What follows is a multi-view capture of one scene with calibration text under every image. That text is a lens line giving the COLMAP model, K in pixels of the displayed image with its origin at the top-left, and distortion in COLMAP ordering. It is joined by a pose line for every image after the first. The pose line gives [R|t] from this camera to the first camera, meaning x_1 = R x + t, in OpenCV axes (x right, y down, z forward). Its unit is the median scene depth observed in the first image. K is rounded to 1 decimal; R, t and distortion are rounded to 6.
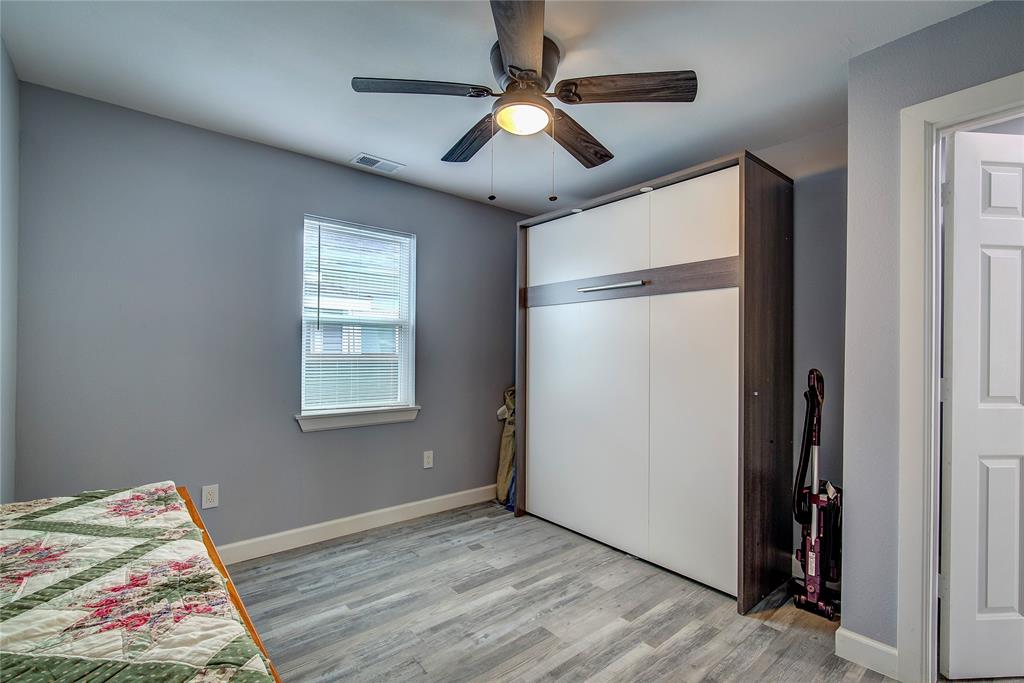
lens RADIAL K [[466.0, 0, 520.7], [0, 466.0, 346.8], [0, 0, 1]] dist [-0.002387, 0.001162]
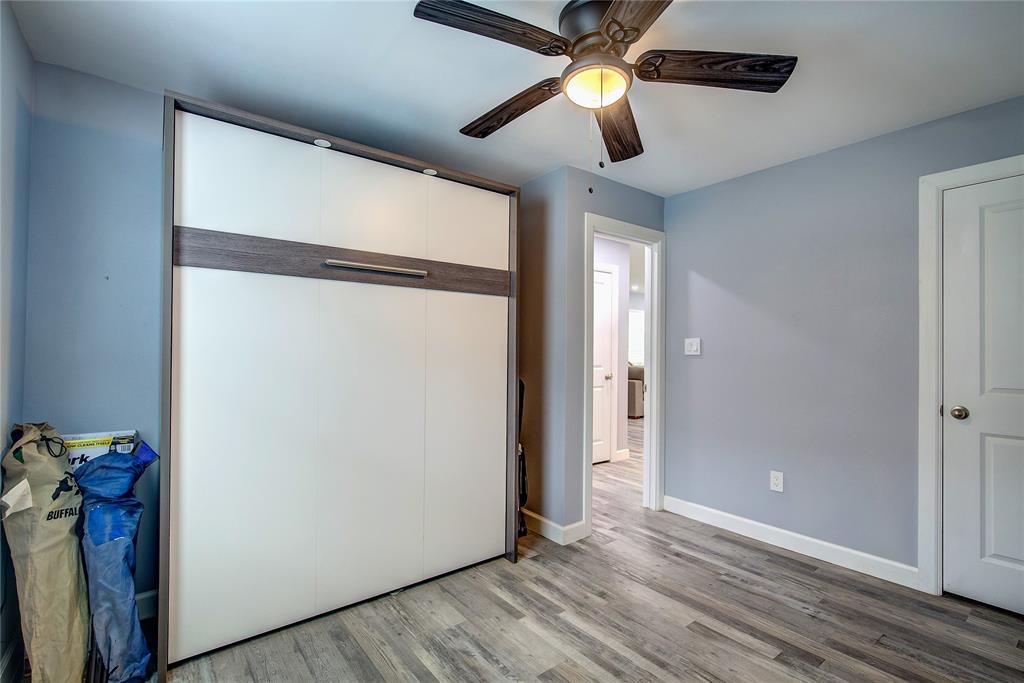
lens RADIAL K [[466.0, 0, 513.8], [0, 466.0, 346.7], [0, 0, 1]] dist [-0.002387, 0.001162]
pose [[0.040049, -0.001372, 0.999197, -0.634887], [-0.015050, 0.999885, 0.001976, -0.000012], [-0.999084, -0.015117, 0.040024, 0.806164]]
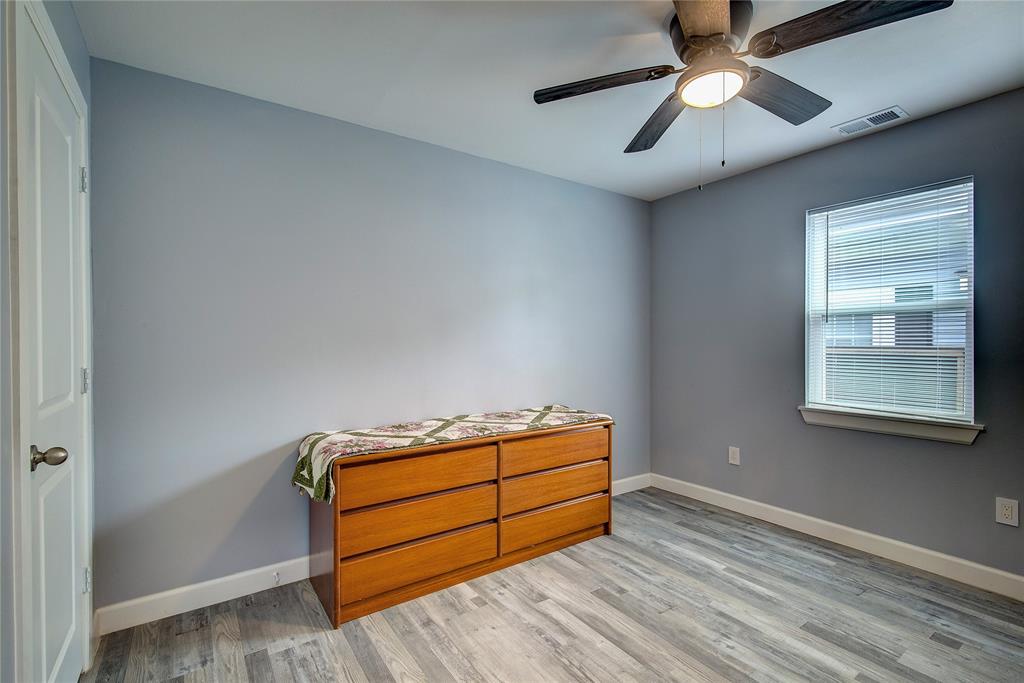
lens RADIAL K [[466.0, 0, 509.3], [0, 466.0, 343.5], [0, 0, 1]] dist [-0.002387, 0.001162]
pose [[-0.110792, -0.006300, -0.993824, 0.706594], [0.005203, 0.999963, -0.006919, 0.012532], [0.993830, -0.005938, -0.110755, 0.519419]]
